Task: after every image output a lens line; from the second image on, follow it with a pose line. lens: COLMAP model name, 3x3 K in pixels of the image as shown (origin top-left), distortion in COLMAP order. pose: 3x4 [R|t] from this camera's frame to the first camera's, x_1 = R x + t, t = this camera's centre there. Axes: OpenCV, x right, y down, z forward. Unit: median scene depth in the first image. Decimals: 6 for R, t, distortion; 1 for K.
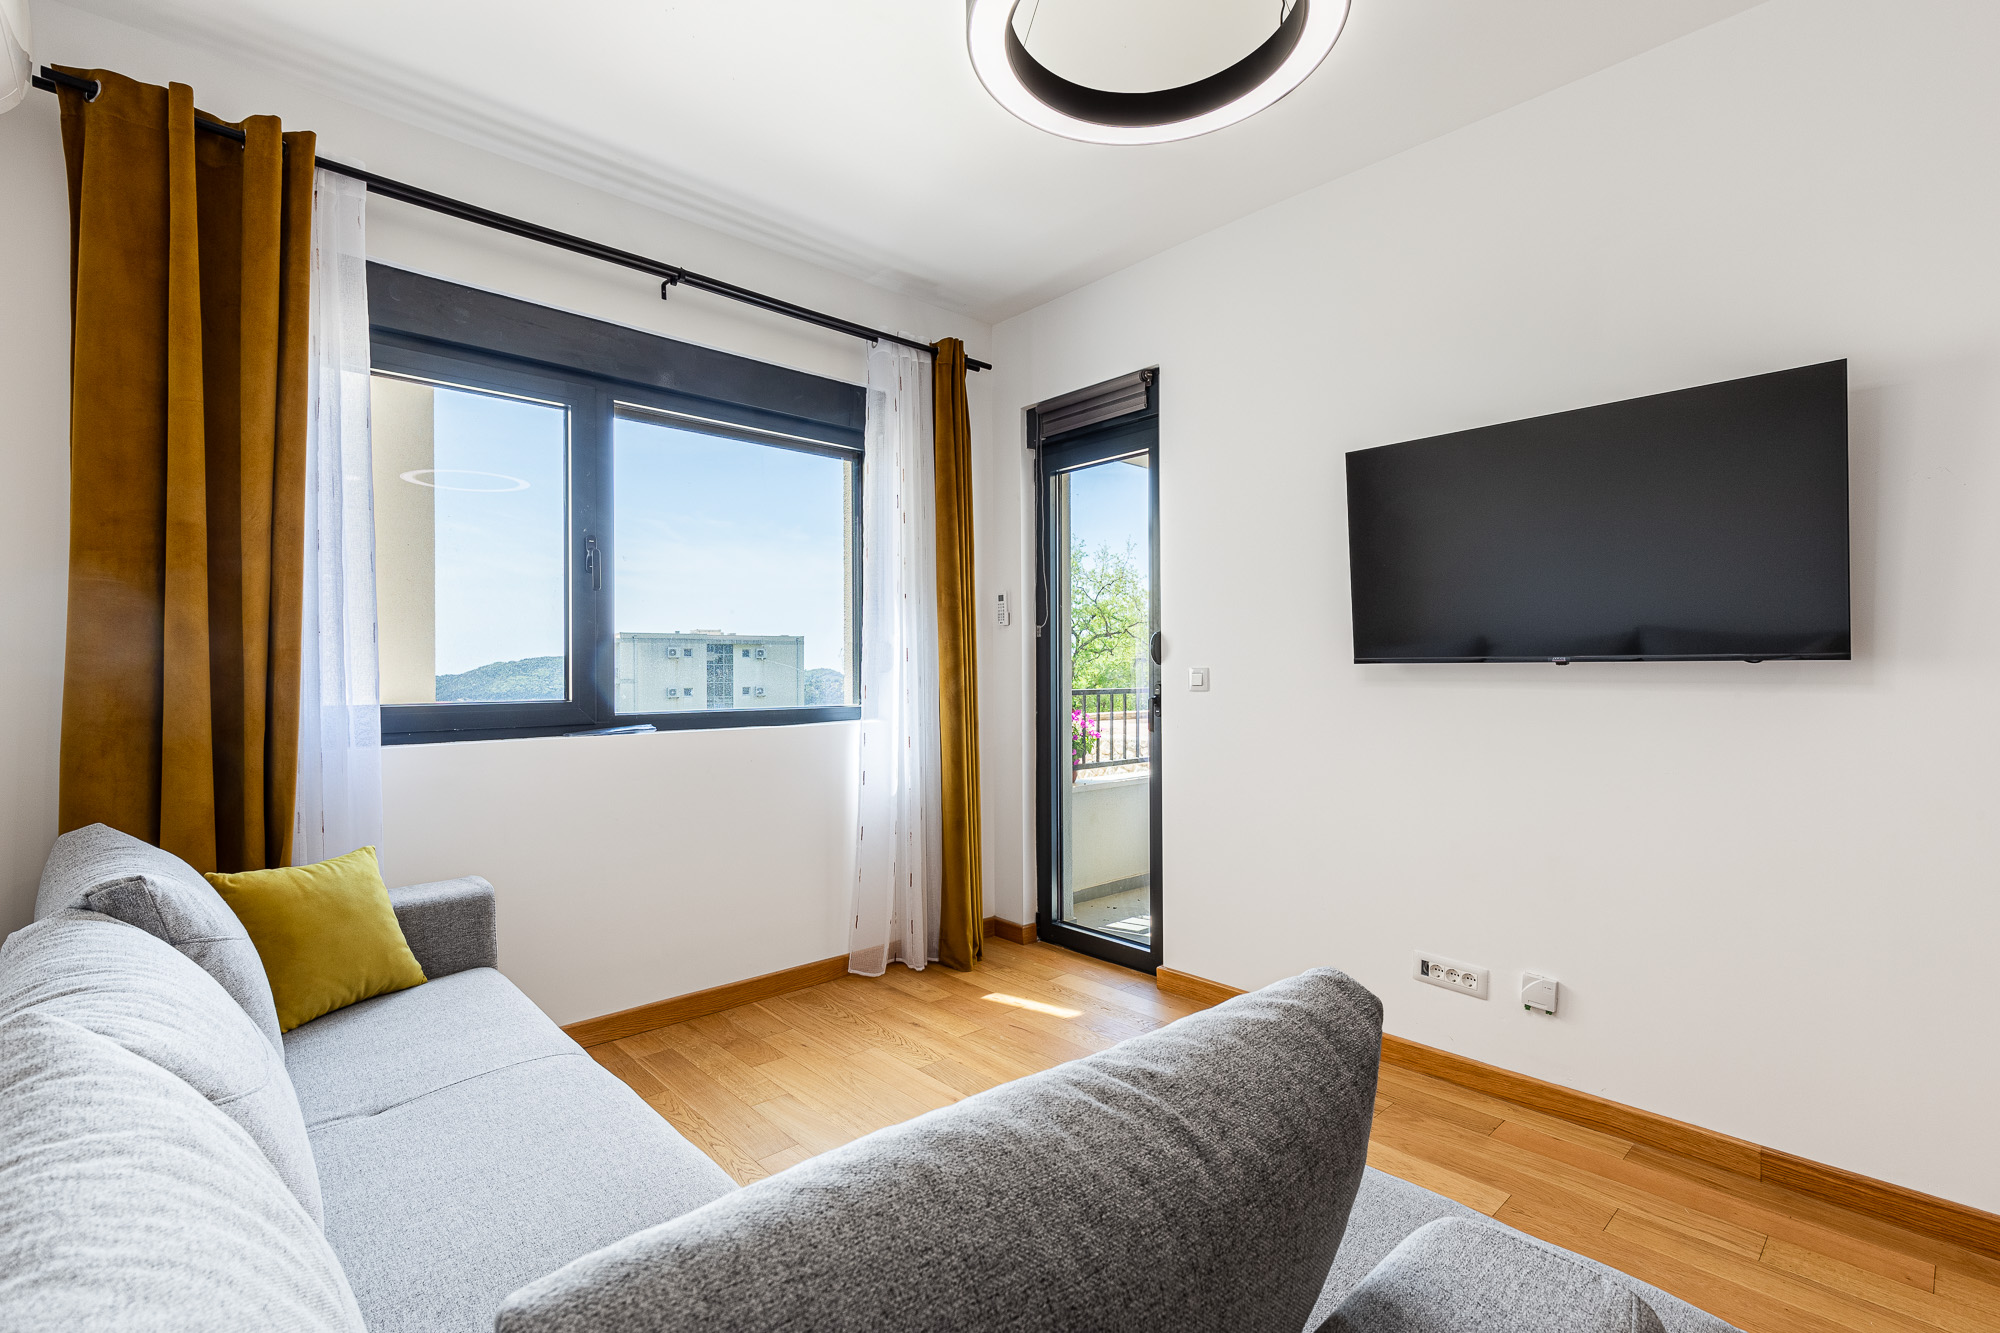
lens RADIAL K [[896.8, 0, 1015.0], [0, 896.8, 667.5], [0, 0, 1]] dist [0.007407, -0.001555]
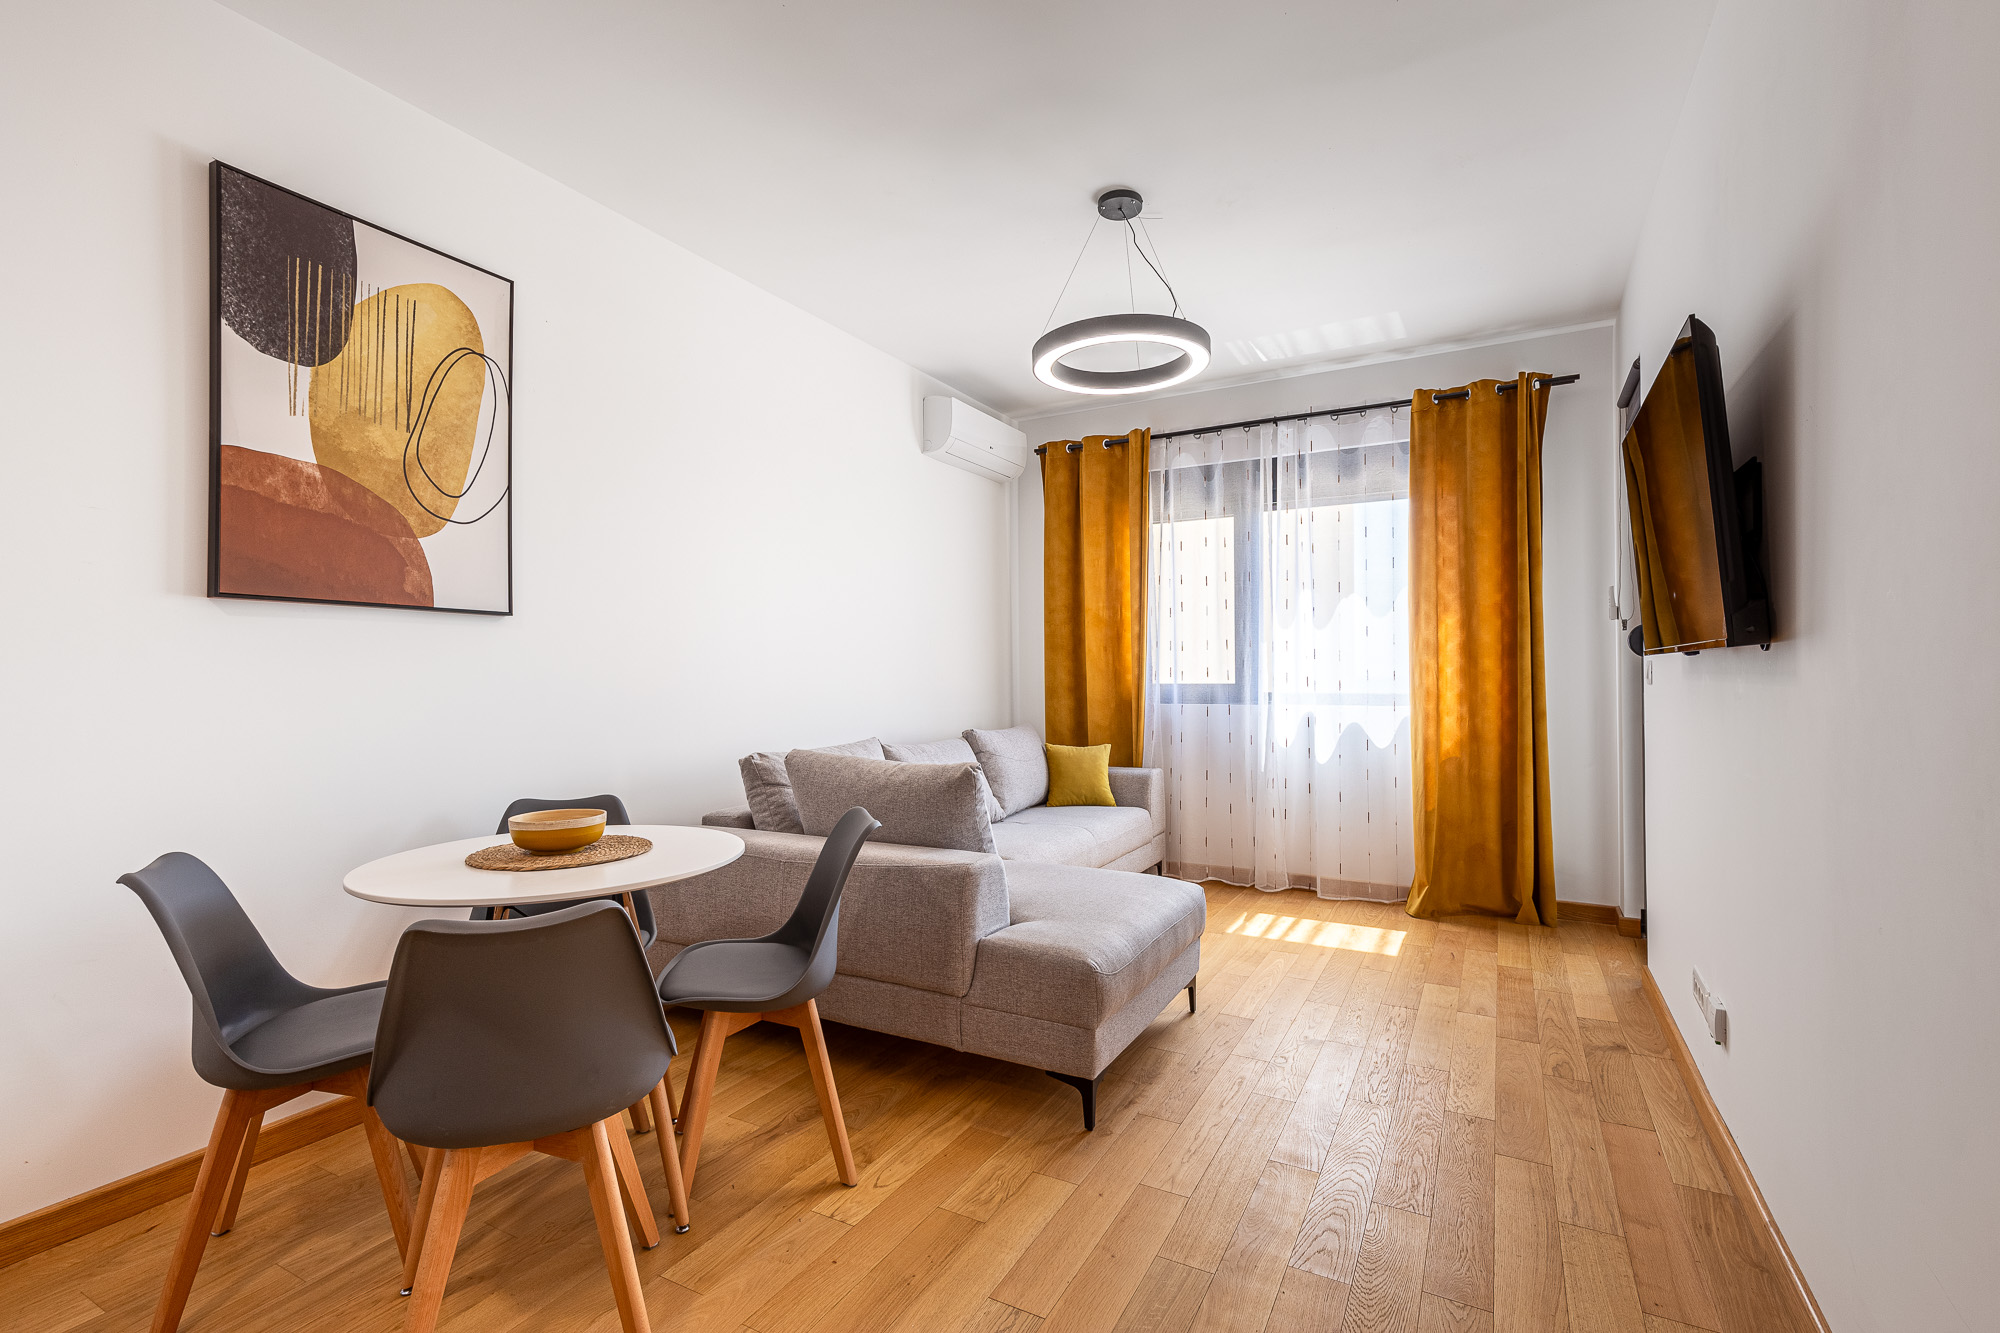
lens RADIAL K [[901.0, 0, 1011.2], [0, 901.0, 667.6], [0, 0, 1]] dist [0.006051, -0.000362]
pose [[0.315818, -0.004284, -0.948810, 1.146868], [0.007945, 0.999967, -0.001870, 0.005480], [0.948787, -0.006948, 0.315841, 0.045330]]
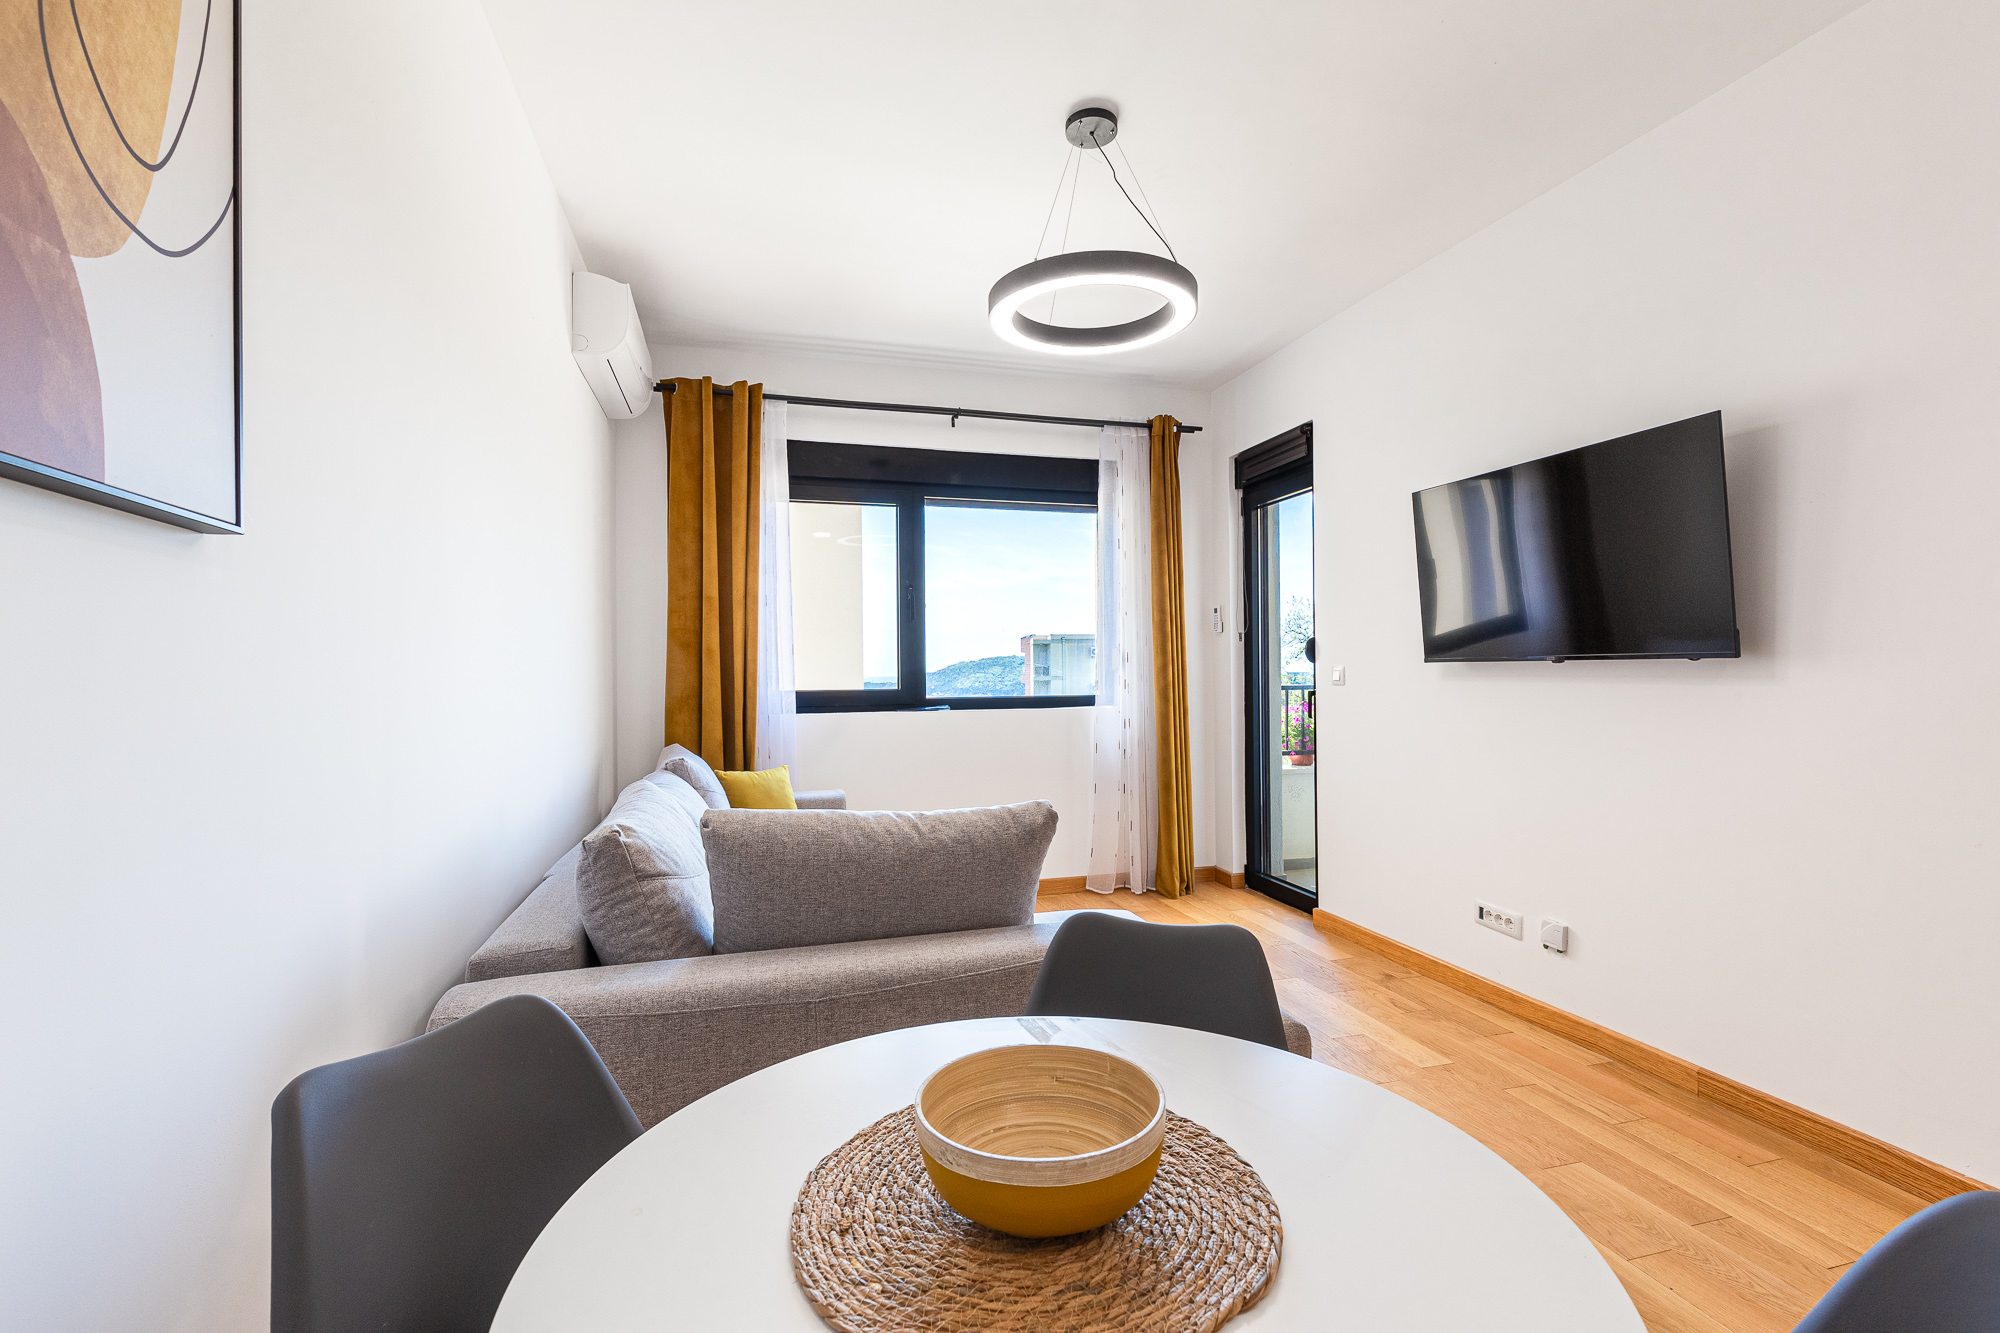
lens RADIAL K [[896.8, 0, 1015.0], [0, 896.8, 667.5], [0, 0, 1]] dist [0.007407, -0.001555]
pose [[0.895296, -0.005048, -0.445442, 0.447168], [0.005993, 0.999982, 0.000714, -0.001651], [0.445431, -0.003309, 0.895310, -0.374952]]
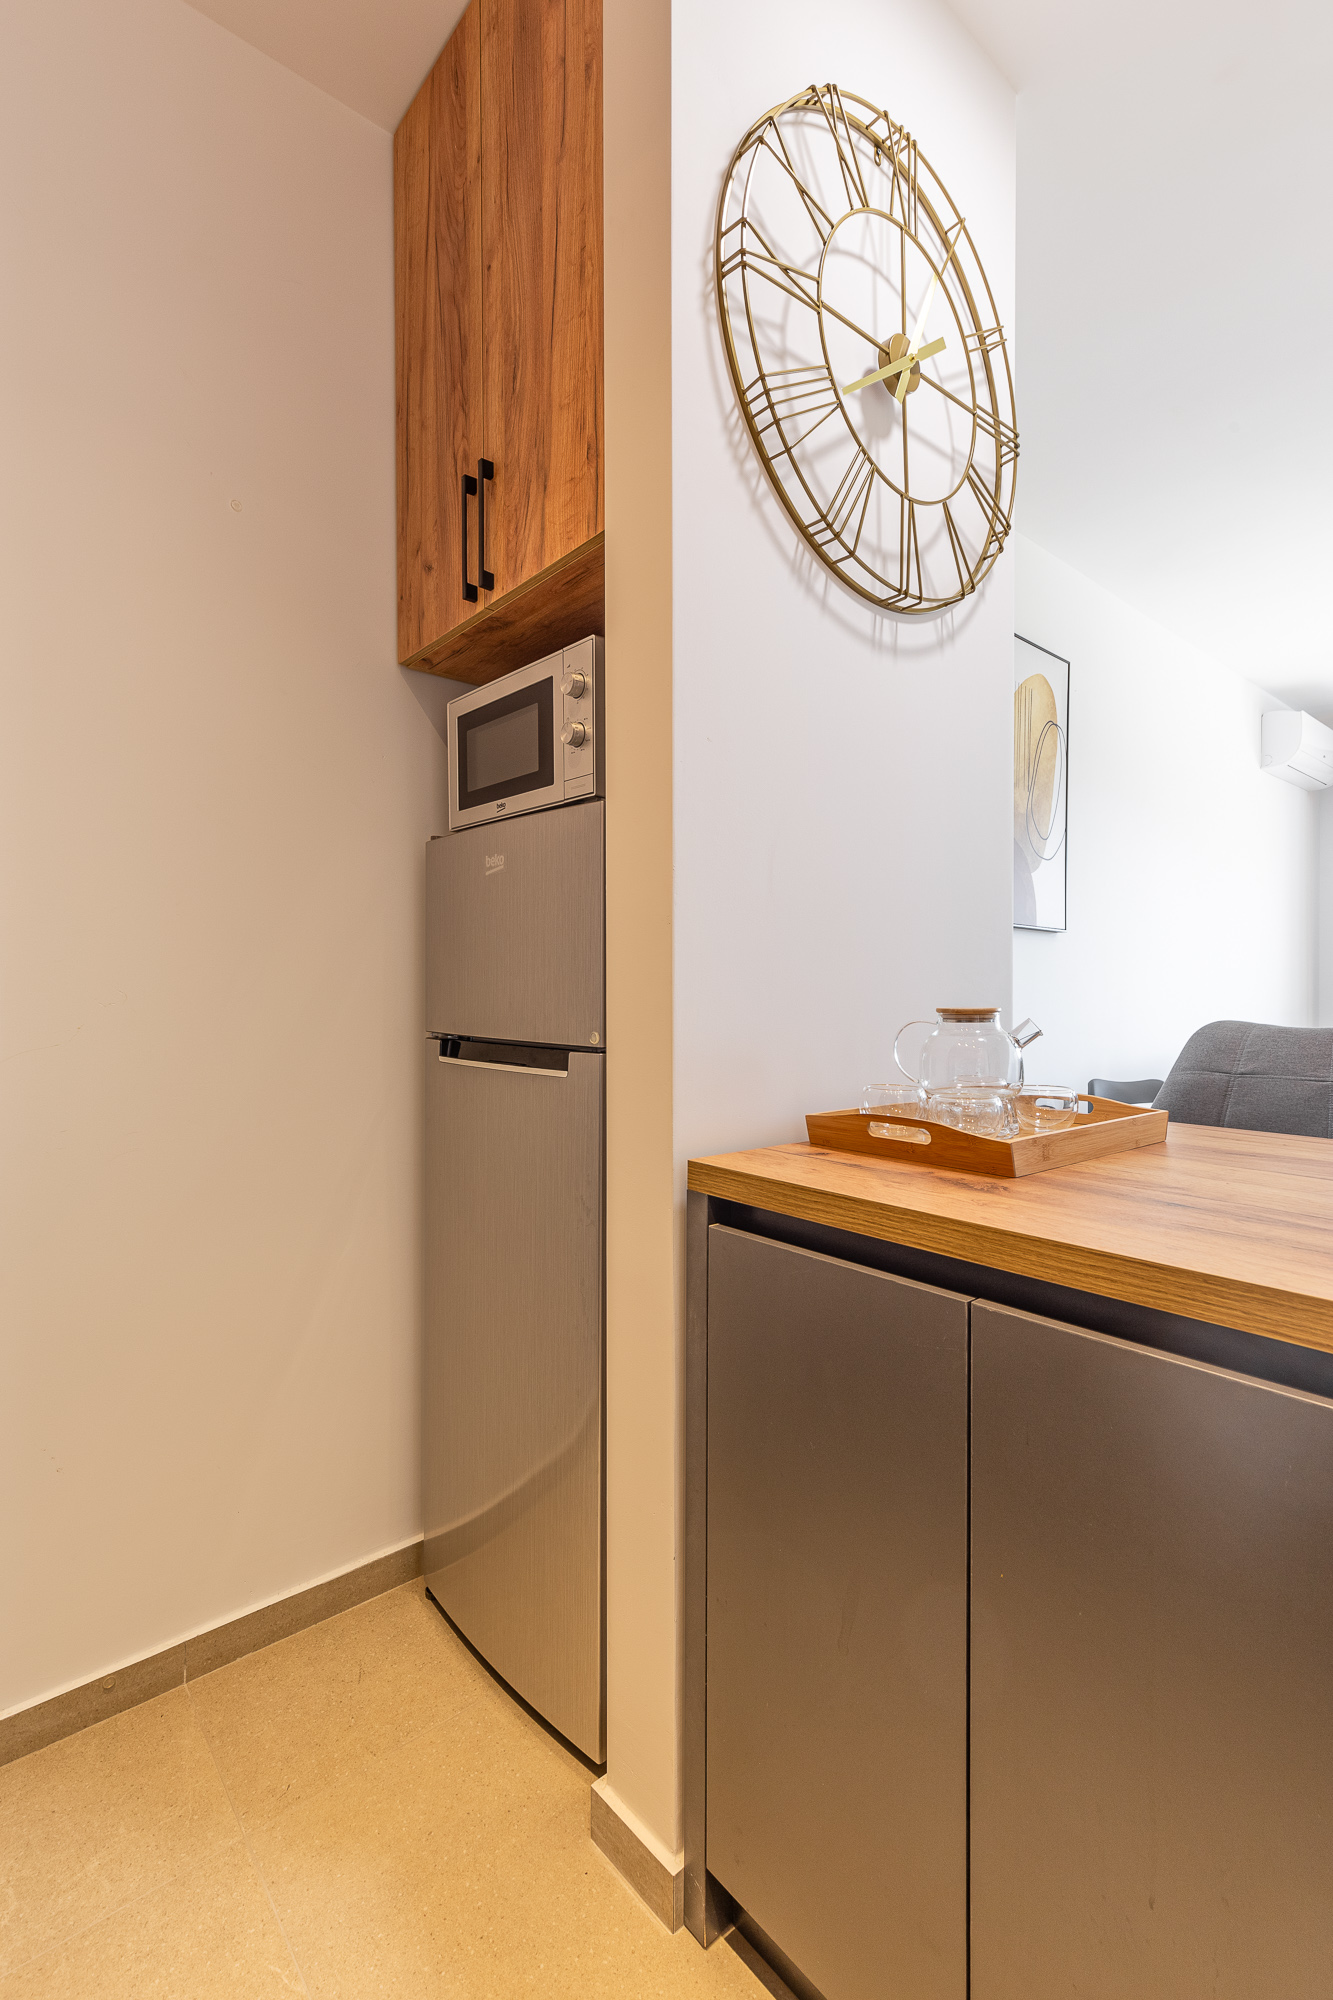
lens RADIAL K [[896.8, 0, 665.8], [0, 896.8, 996.7], [0, 0, 1]] dist [0.007407, -0.001555]
pose [[-0.051144, 0.009651, -0.998645, 1.296118], [0.005939, 0.999939, 0.009359, 0.016110], [0.998674, -0.005453, -0.051199, -0.686629]]
